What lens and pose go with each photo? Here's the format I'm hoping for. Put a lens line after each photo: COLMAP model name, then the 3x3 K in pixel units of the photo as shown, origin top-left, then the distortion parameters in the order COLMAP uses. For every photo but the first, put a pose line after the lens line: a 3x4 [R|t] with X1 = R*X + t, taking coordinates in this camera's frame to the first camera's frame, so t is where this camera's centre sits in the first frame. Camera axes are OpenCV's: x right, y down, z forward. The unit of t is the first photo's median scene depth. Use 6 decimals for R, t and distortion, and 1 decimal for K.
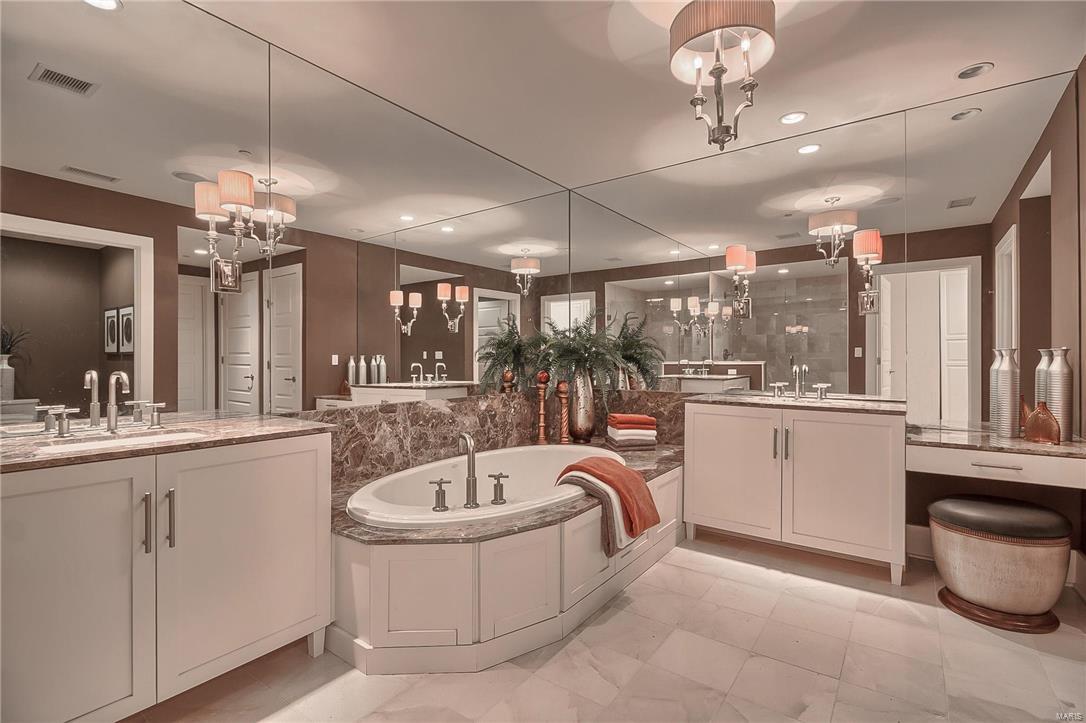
lens RADIAL K [[502.0, 0, 542.2], [0, 502.0, 355.4], [0, 0, 1]] dist [-0.008314, -0.001272]
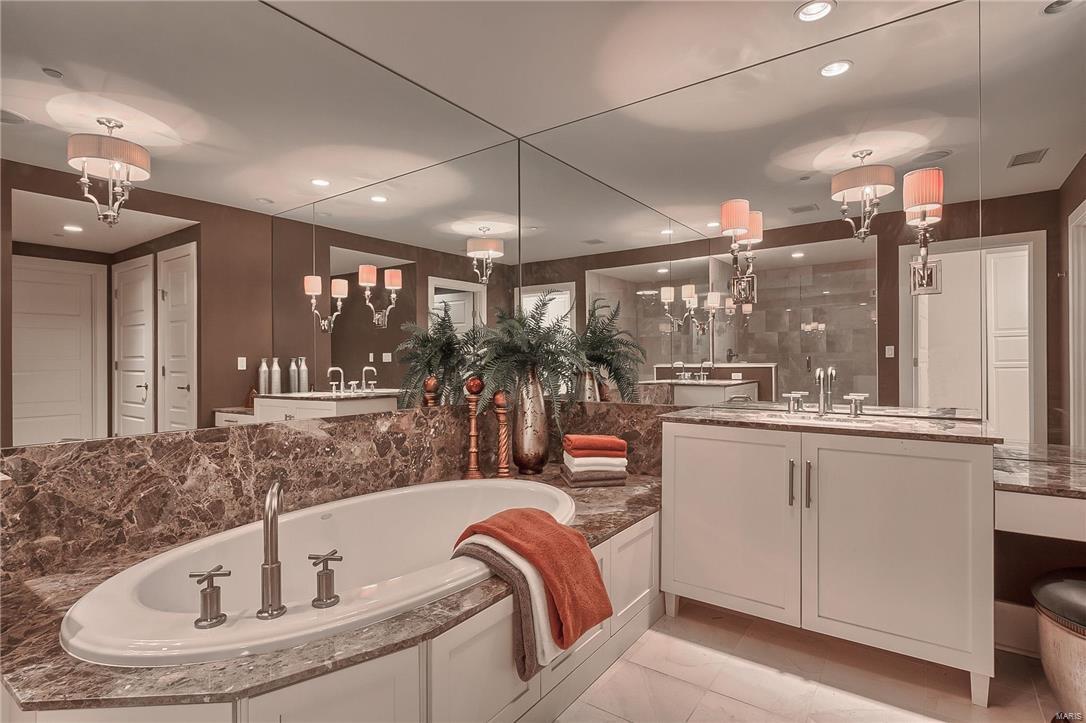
lens RADIAL K [[538.7, 0, 541.7], [0, 538.7, 357.9], [0, 0, 1]] dist [-0.001425, -0.000269]
pose [[0.999964, -0.003894, 0.007523, 0.091443], [0.003901, 0.999992, -0.000988, 0.004066], [-0.007519, 0.001018, 0.999971, 0.204281]]
